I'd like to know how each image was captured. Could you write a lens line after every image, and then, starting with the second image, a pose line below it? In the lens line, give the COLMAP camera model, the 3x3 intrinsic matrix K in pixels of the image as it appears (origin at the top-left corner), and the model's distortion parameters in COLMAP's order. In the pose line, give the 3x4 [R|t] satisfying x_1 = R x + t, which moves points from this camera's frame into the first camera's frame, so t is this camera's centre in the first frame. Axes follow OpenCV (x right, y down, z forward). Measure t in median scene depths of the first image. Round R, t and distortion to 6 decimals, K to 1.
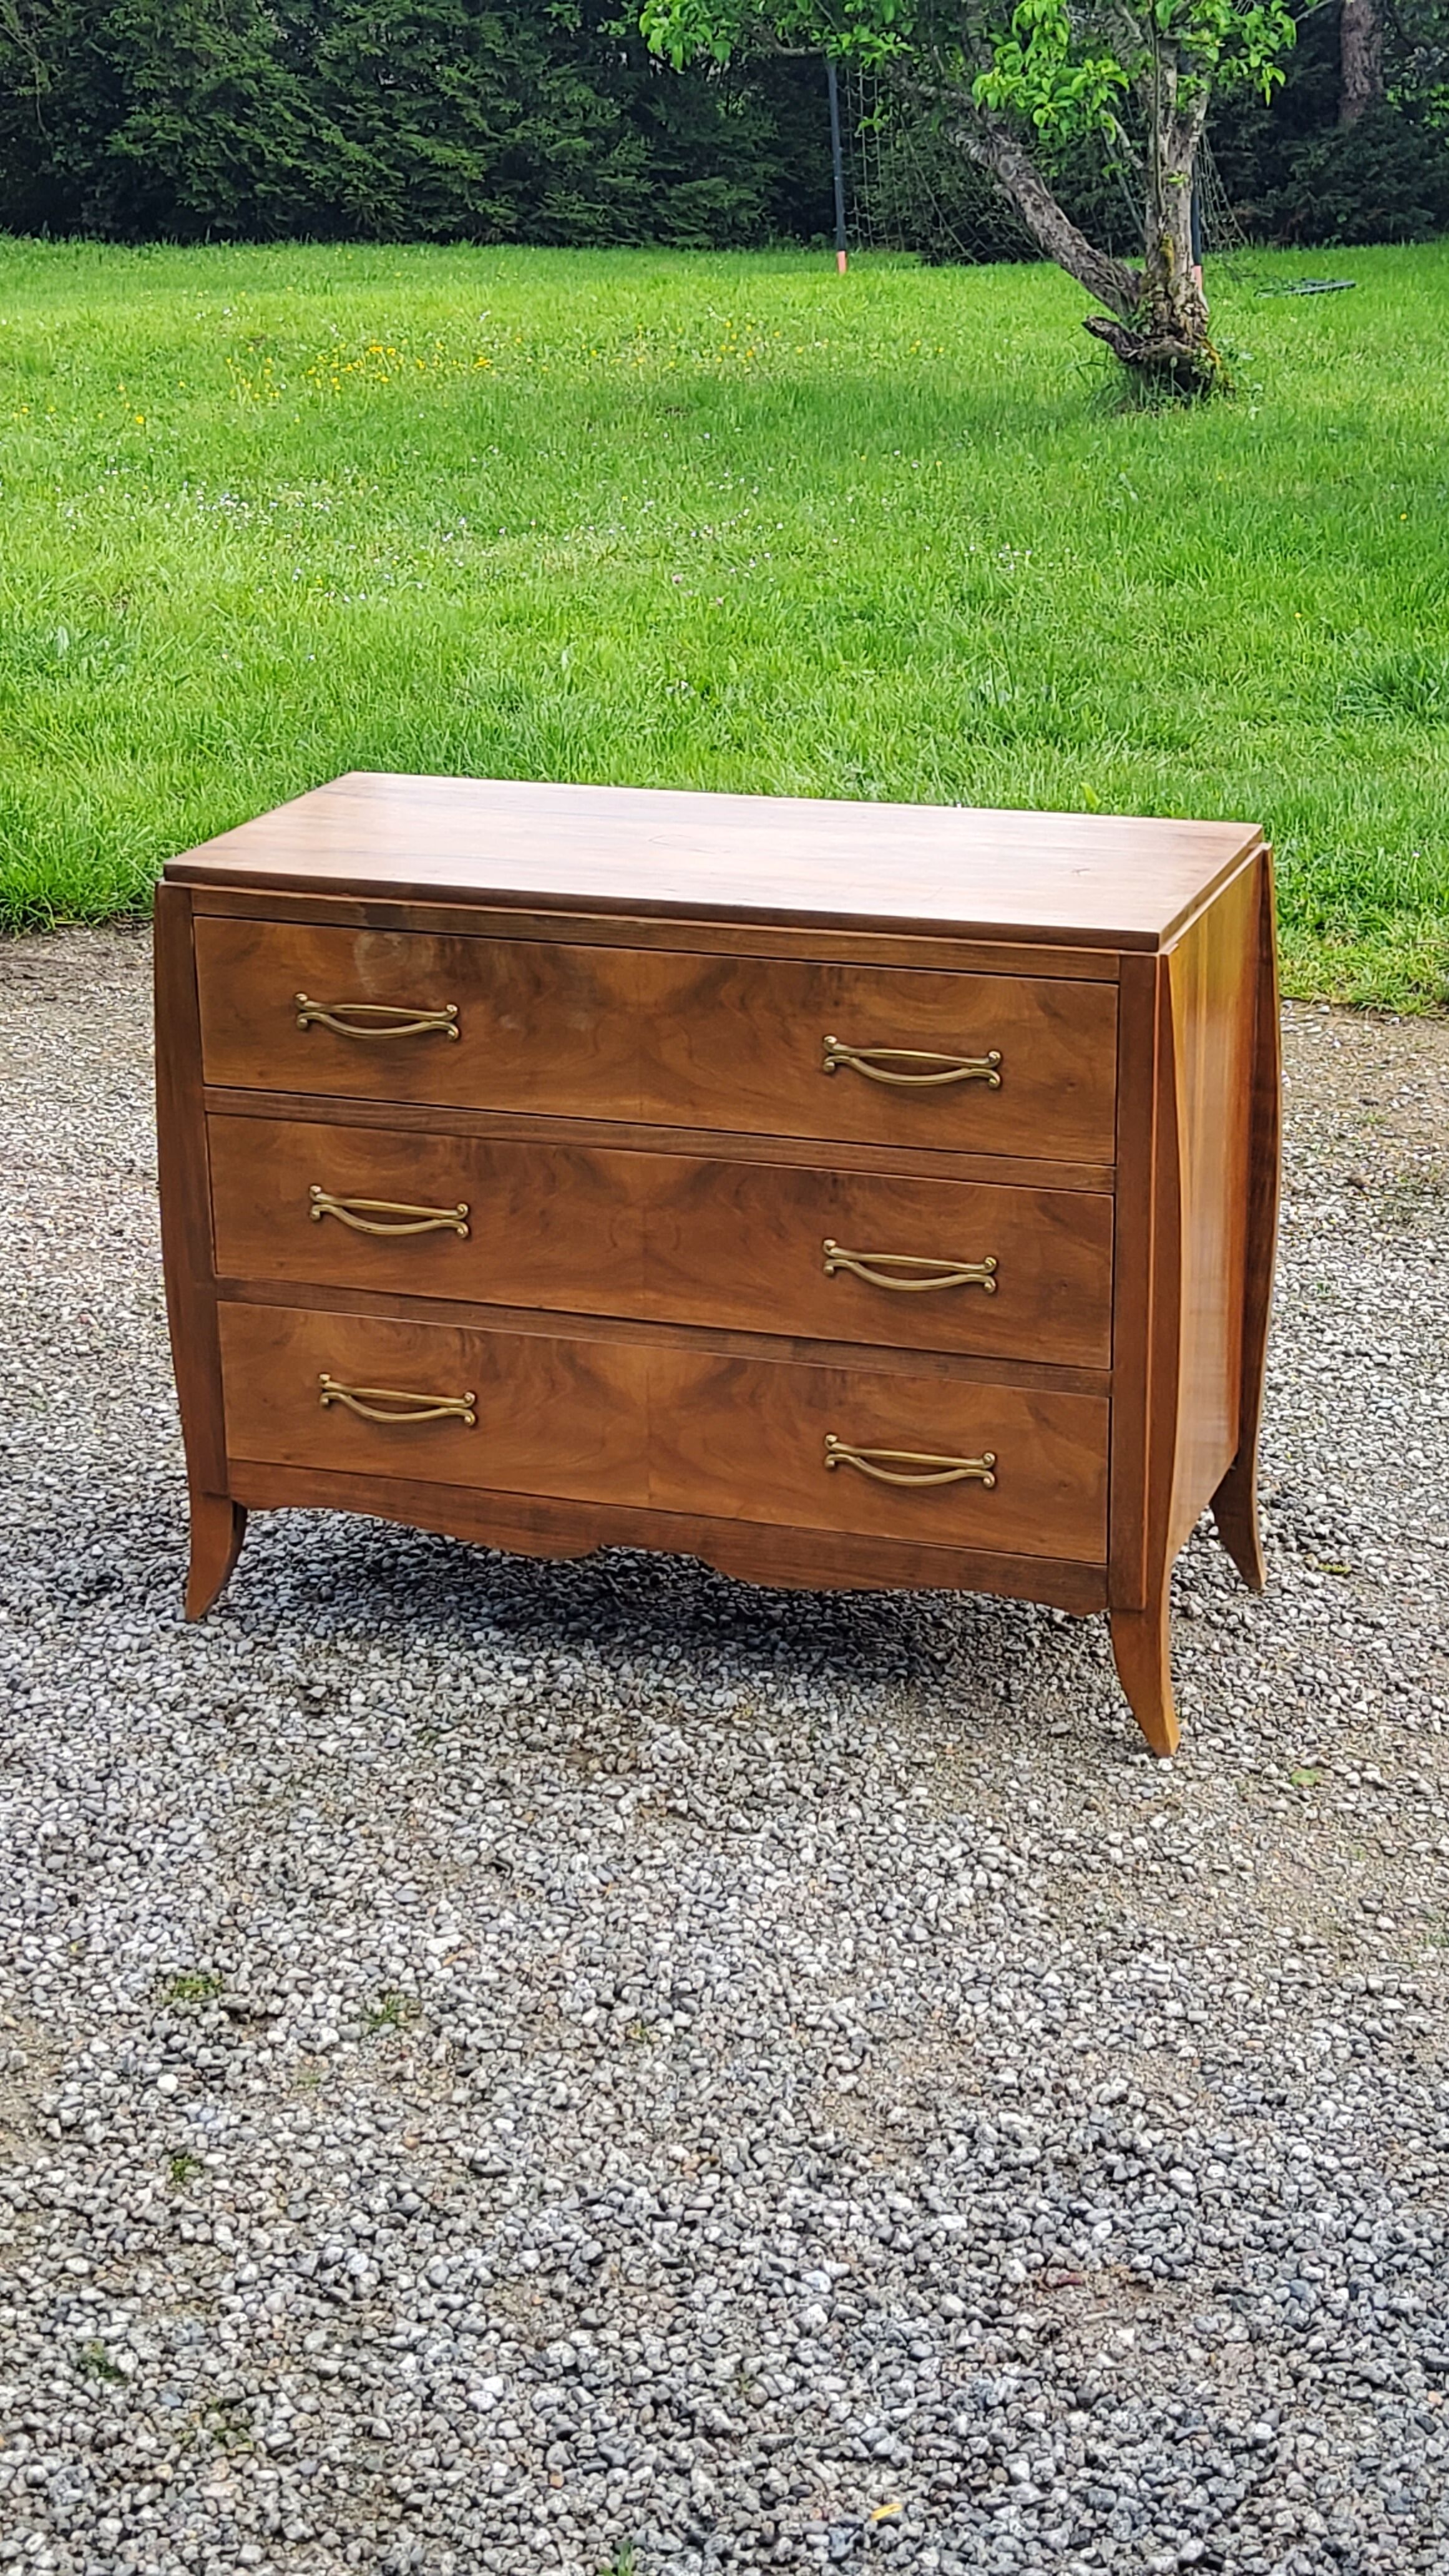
lens RADIAL K [[3864.2, 0, 762.2], [0, 3864.2, 1229.7], [0, 0, 1]] dist [0.117339, 0.000000]
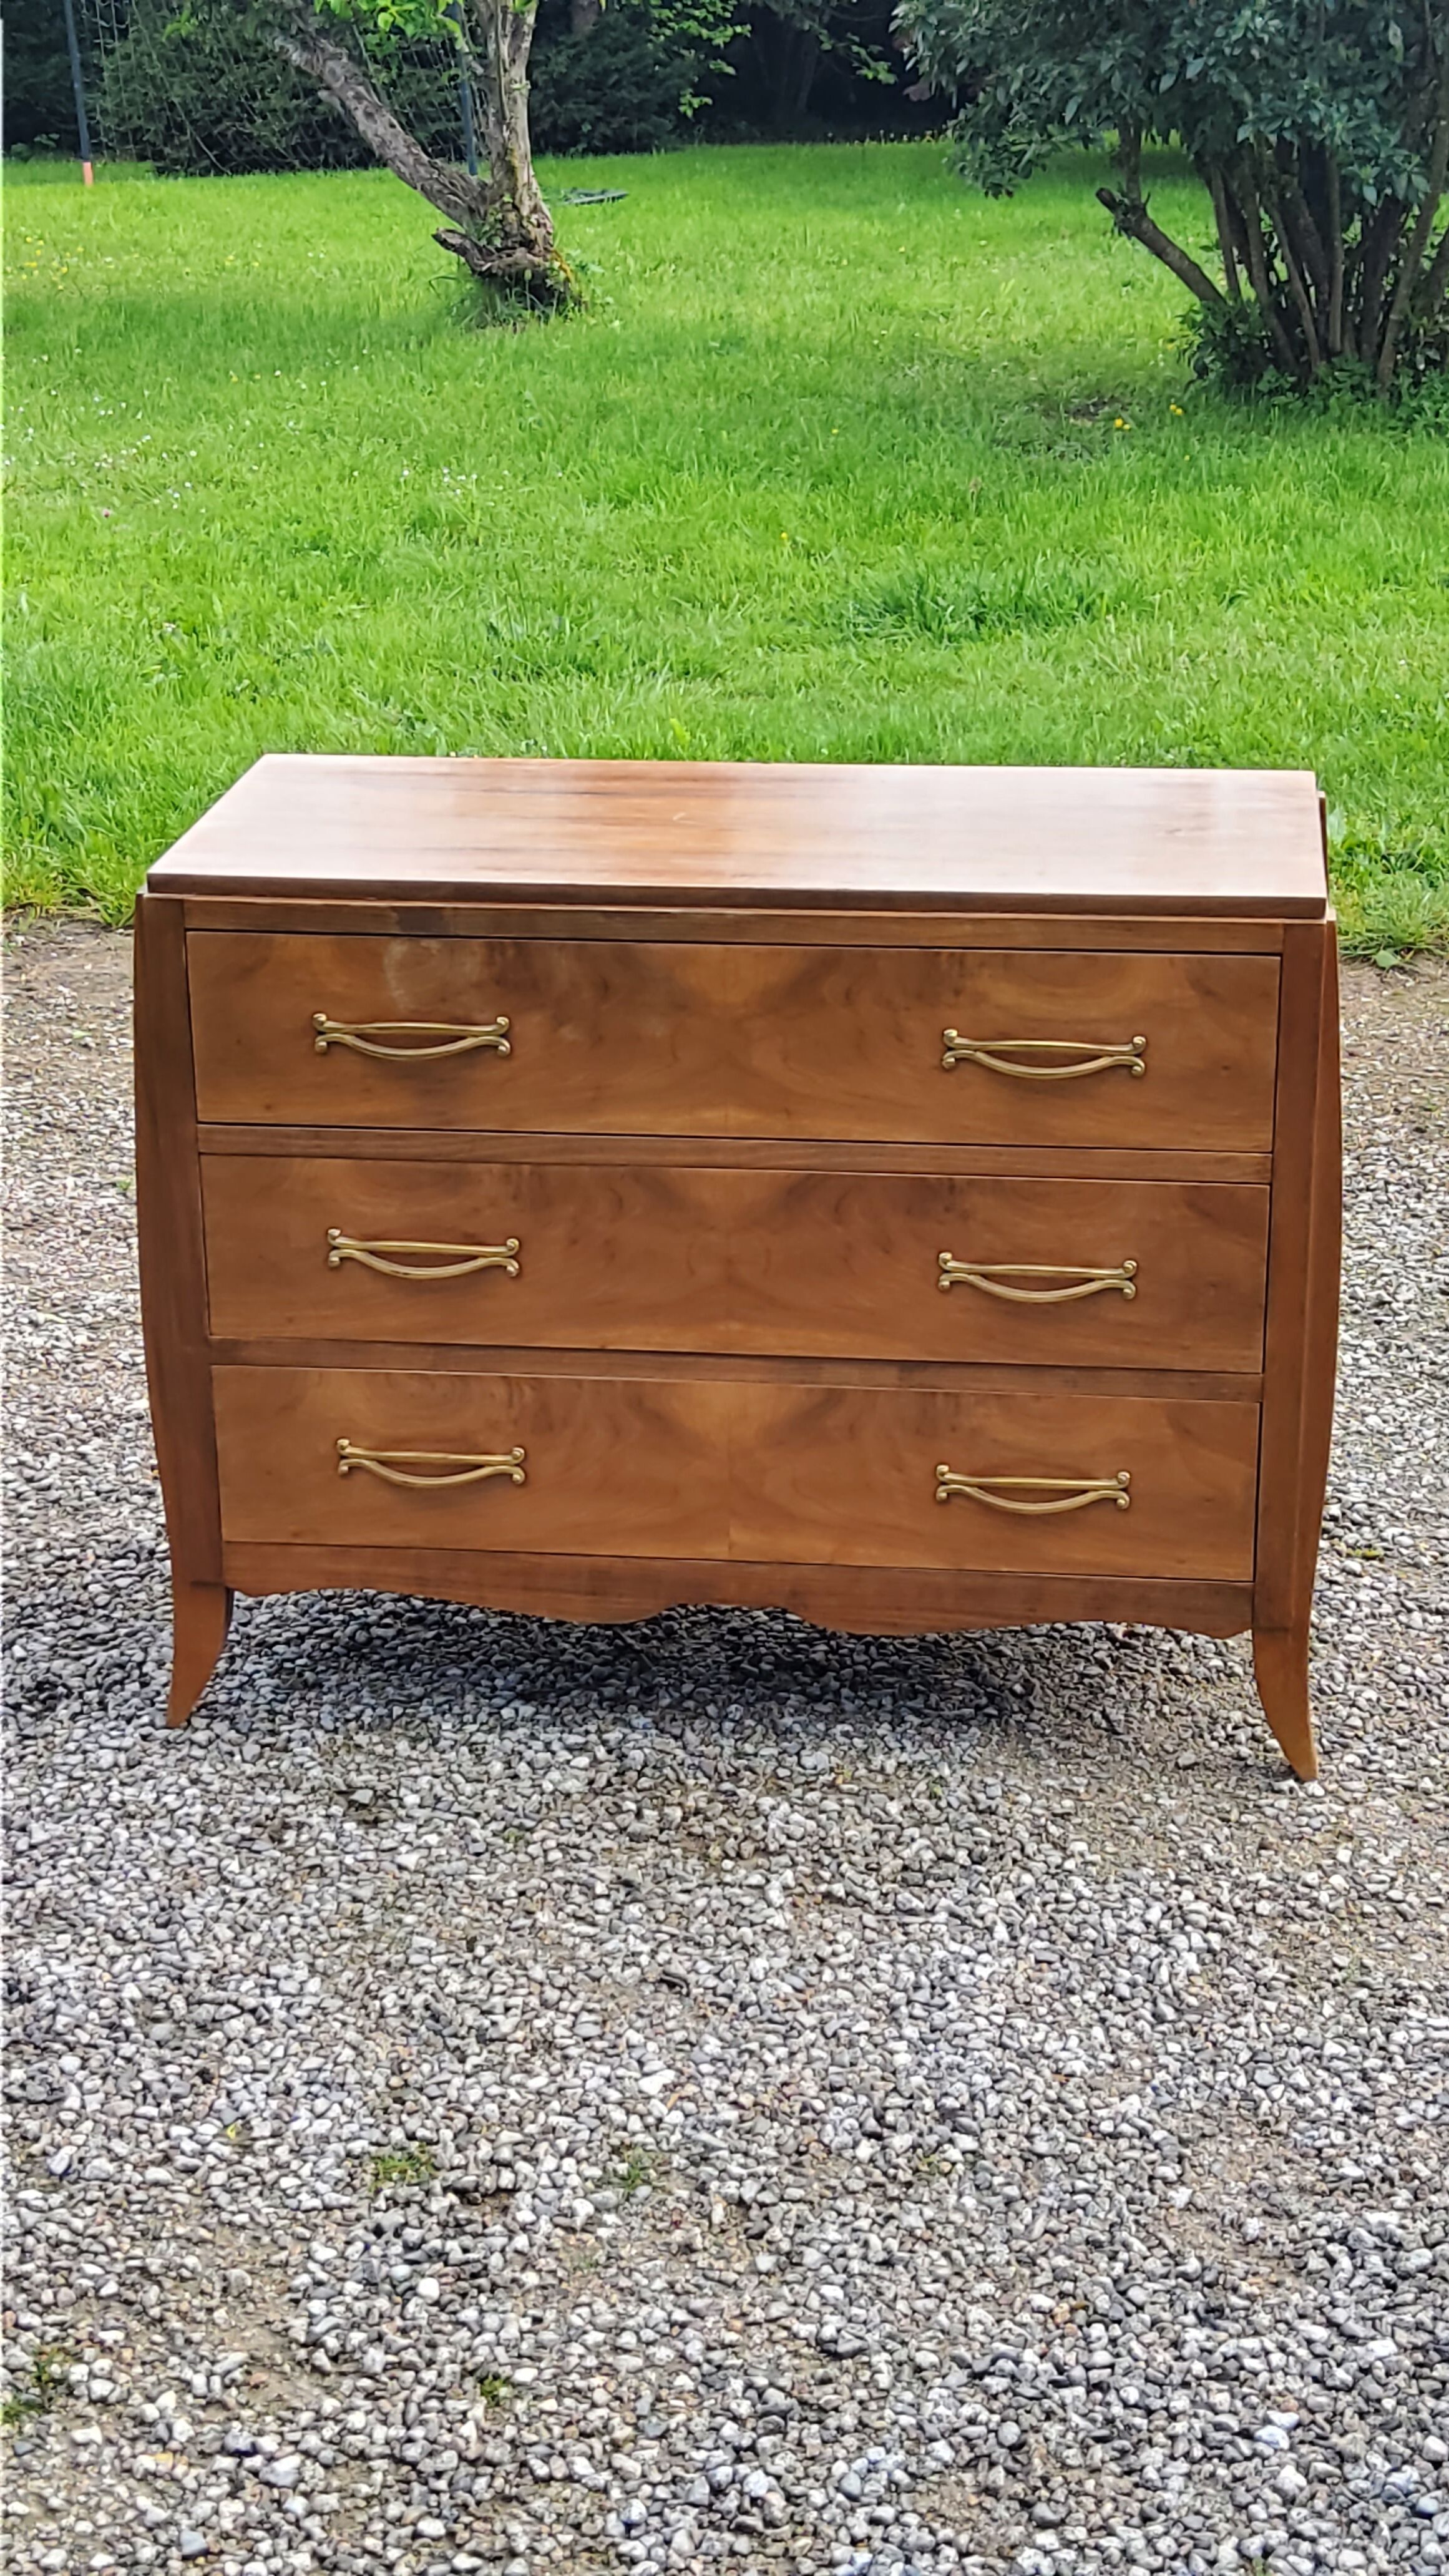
lens RADIAL K [[3864.2, 0, 760.2], [0, 3864.2, 1233.9], [0, 0, 1]] dist [0.117339, 0.000000]
pose [[0.975930, -0.069143, 0.206833, -0.206717], [0.064516, 0.997494, 0.029041, -0.030091], [-0.208323, -0.014998, 0.977945, 0.117839]]
